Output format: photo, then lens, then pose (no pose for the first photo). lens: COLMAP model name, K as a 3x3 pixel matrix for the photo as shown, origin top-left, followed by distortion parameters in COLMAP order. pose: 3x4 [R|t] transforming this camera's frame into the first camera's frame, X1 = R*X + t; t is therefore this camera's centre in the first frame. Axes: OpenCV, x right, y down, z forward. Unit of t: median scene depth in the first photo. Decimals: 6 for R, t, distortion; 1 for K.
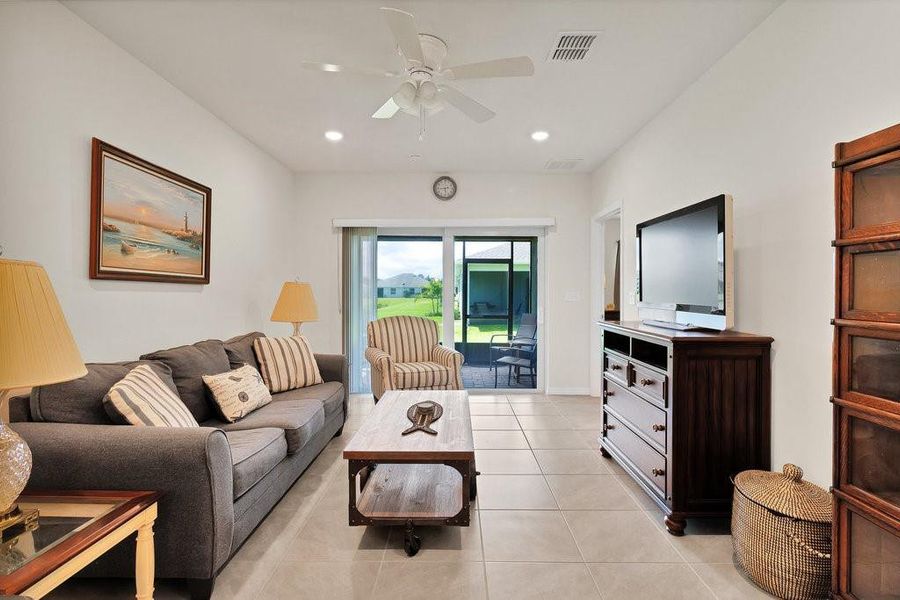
lens RADIAL K [[429.3, 0, 457.9], [0, 429.3, 294.8], [0, 0, 1]] dist [0.006424, -0.001315]
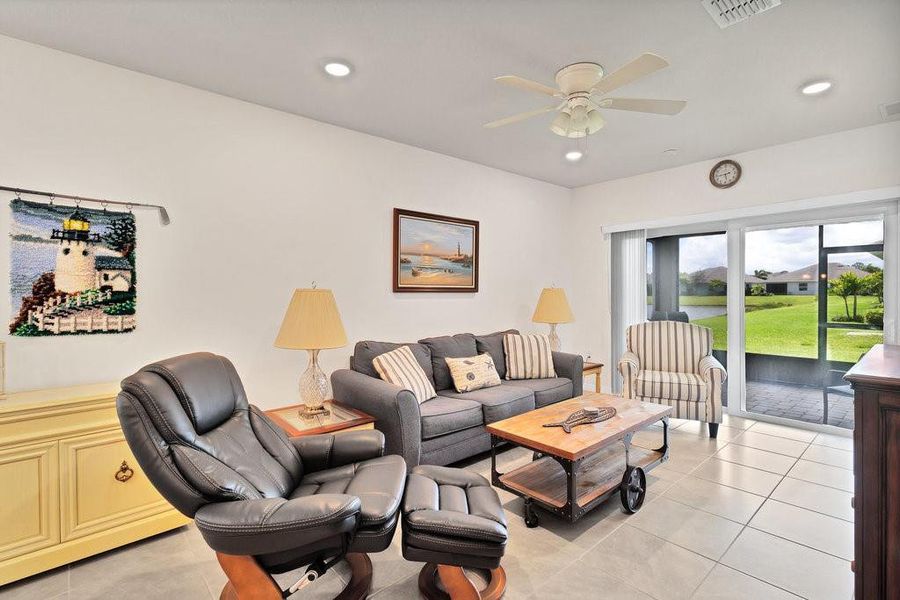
lens RADIAL K [[429.3, 0, 452.6], [0, 429.3, 297.6], [0, 0, 1]] dist [0.006424, -0.001315]
pose [[0.667420, 0.005095, -0.744664, 0.408497], [0.004771, 0.999927, 0.011118, -0.025045], [0.744666, -0.010973, 0.667347, 0.038900]]
